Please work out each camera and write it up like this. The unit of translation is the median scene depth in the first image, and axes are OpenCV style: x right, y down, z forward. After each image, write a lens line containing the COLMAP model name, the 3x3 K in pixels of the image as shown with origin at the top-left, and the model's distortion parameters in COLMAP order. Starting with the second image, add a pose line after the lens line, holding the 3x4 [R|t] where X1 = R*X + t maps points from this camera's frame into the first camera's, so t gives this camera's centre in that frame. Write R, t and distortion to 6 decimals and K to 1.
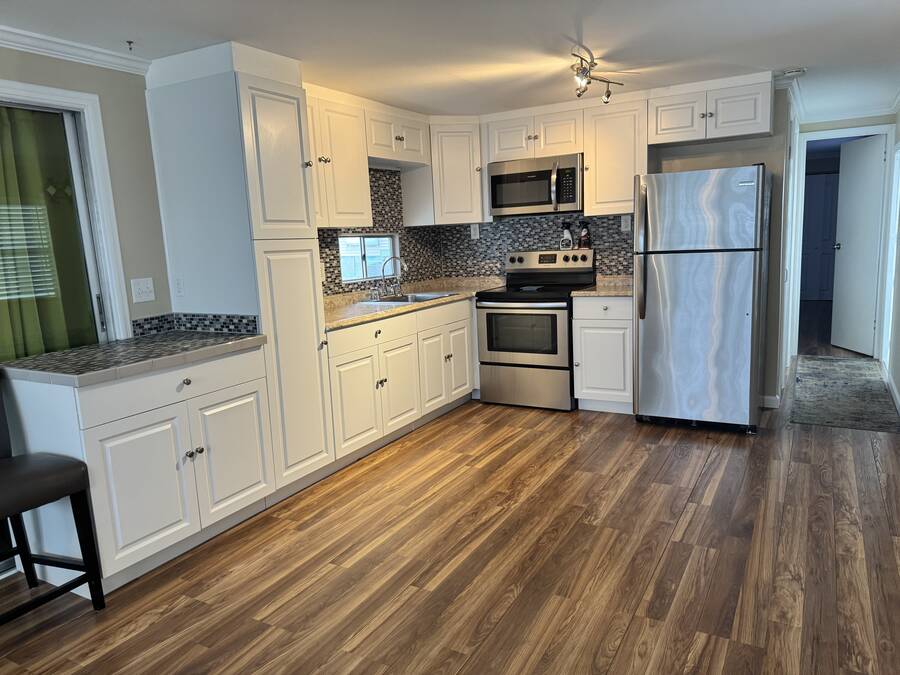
lens RADIAL K [[631.7, 0, 448.5], [0, 631.7, 339.0], [0, 0, 1]] dist [0.000830, -0.000540]
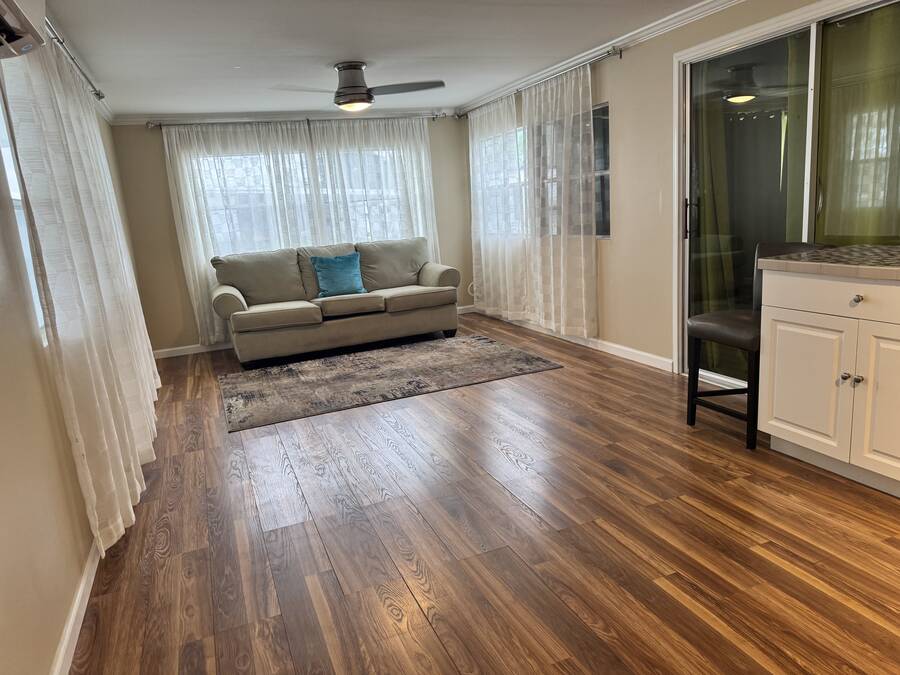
lens RADIAL K [[631.7, 0, 449.1], [0, 631.7, 341.7], [0, 0, 1]] dist [0.000830, -0.000540]
pose [[-0.612858, 0.261101, -0.745809, 0.629458], [-0.021040, 0.938105, 0.345712, -0.174024], [0.789913, 0.227564, -0.569431, 1.085956]]
